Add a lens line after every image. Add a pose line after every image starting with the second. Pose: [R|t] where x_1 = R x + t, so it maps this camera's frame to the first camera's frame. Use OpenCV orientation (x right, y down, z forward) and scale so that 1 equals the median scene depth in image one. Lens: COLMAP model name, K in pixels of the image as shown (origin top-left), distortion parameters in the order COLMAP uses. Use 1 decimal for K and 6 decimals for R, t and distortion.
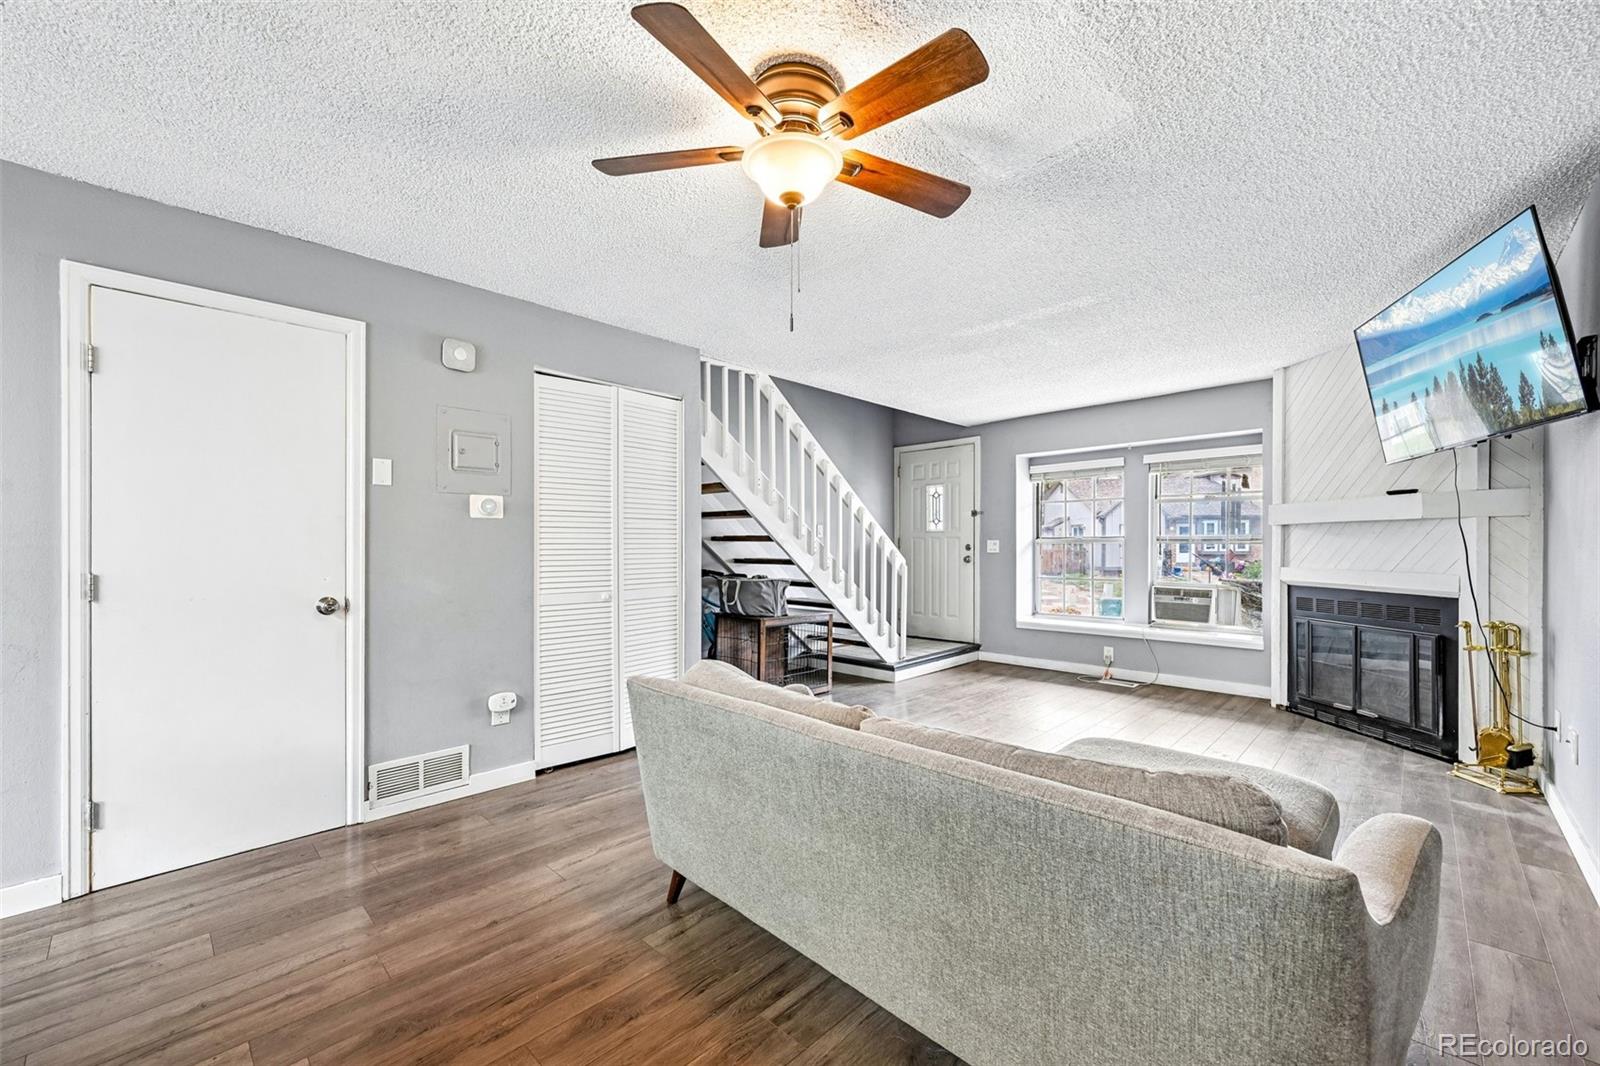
lens RADIAL K [[639.9, 0, 803.2], [0, 639.9, 545.5], [0, 0, 1]] dist [-0.000328, 0.000012]
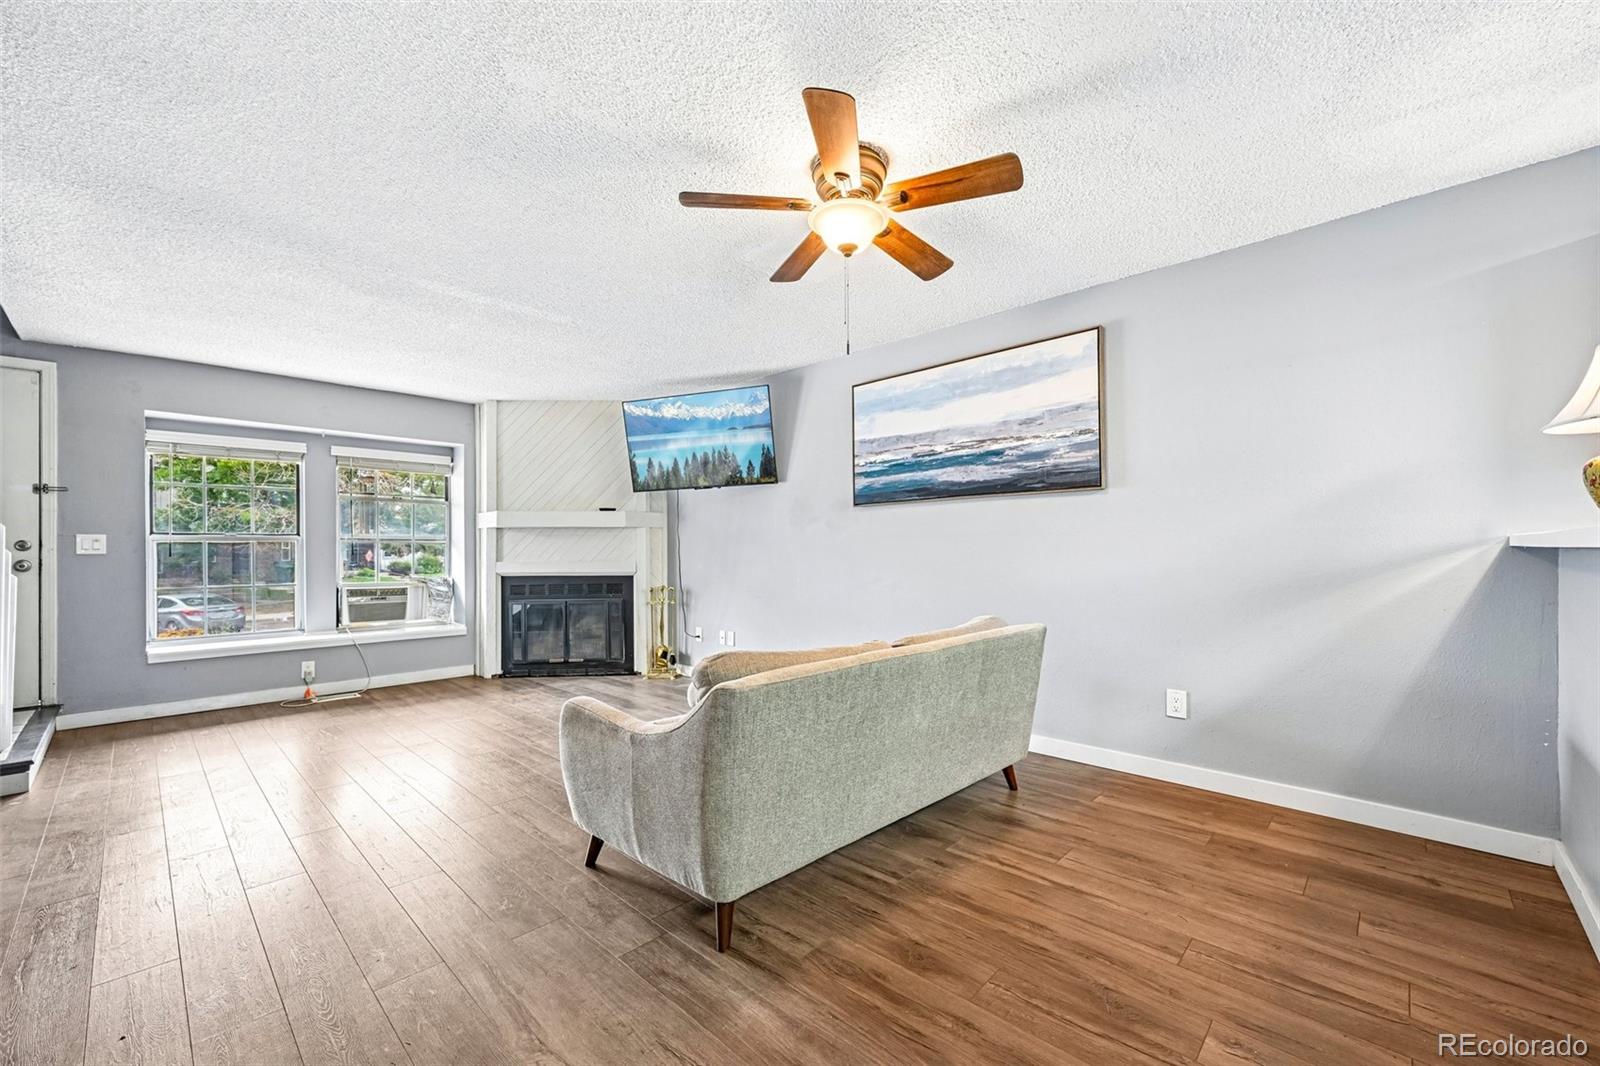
lens RADIAL K [[637.4, 0, 805.3], [0, 637.4, 553.0], [0, 0, 1]] dist [-0.000678, -0.000219]
pose [[-0.008412, 0.000057, 0.999965, -0.486225], [0.005456, 0.999985, -0.000011, 0.019873], [-0.999950, 0.005456, -0.008412, 0.423151]]
